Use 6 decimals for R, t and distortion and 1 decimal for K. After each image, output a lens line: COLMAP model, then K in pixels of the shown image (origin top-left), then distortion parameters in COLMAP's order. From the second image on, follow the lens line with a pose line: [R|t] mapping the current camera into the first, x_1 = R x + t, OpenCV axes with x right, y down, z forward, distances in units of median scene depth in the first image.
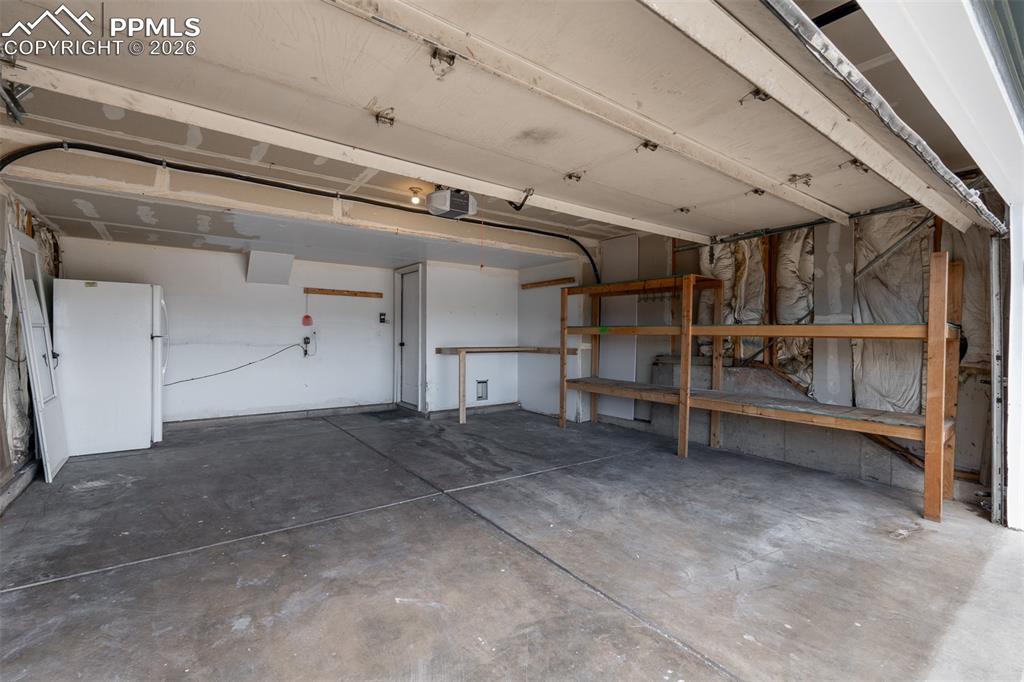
lens RADIAL K [[441.9, 0, 512.5], [0, 441.9, 341.6], [0, 0, 1]] dist [-0.000964, -0.000022]
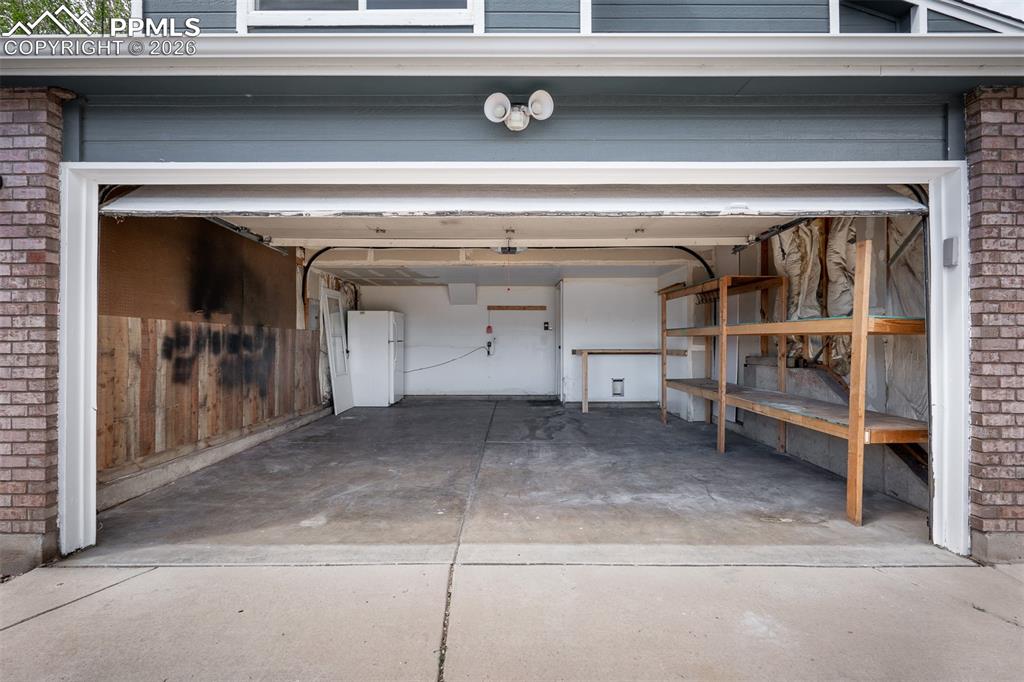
lens RADIAL K [[441.9, 0, 505.0], [0, 441.9, 341.9], [0, 0, 1]] dist [-0.000964, -0.000022]
pose [[0.813824, -0.008177, -0.581054, 0.594160], [-0.001436, 0.999870, -0.016083, 0.019928], [0.581110, 0.013924, 0.813706, -0.142872]]
